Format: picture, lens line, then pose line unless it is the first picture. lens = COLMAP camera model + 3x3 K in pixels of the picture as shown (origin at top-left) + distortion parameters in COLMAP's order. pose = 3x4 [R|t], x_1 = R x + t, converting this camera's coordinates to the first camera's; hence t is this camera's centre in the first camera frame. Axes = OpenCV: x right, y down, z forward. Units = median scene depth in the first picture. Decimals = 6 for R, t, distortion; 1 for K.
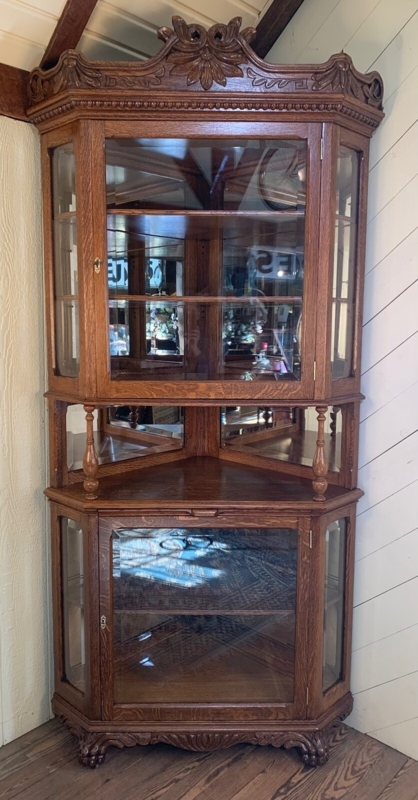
lens RADIAL K [[594.9, 0, 200.2], [0, 594.9, 400.0], [0, 0, 1]] dist [0.000358, -0.003998]
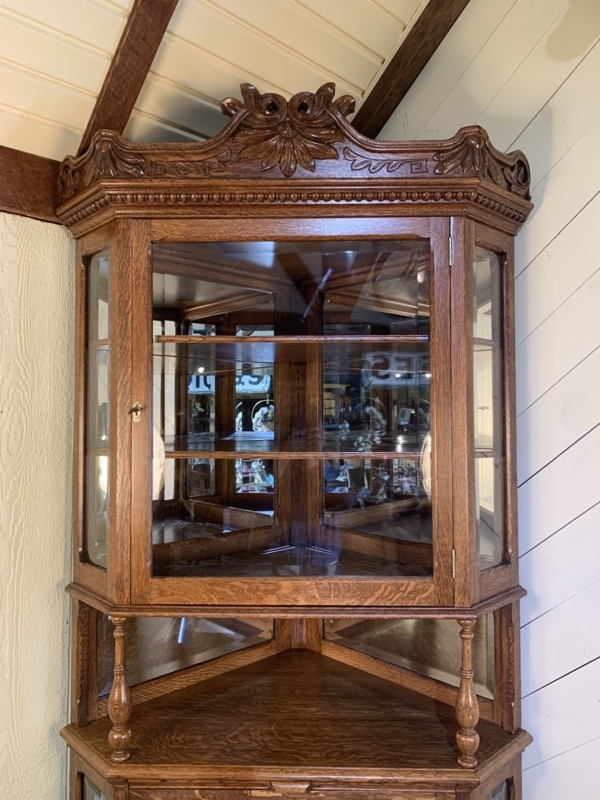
lens RADIAL K [[592.1, 0, 300.0], [0, 592.1, 400.0], [0, 0, 1]] dist [0.003386, -0.004481]
pose [[0.999341, -0.008091, -0.035384, 0.045757], [0.002446, 0.987636, -0.156743, -0.130372], [0.036214, 0.156553, 0.987005, 0.309699]]
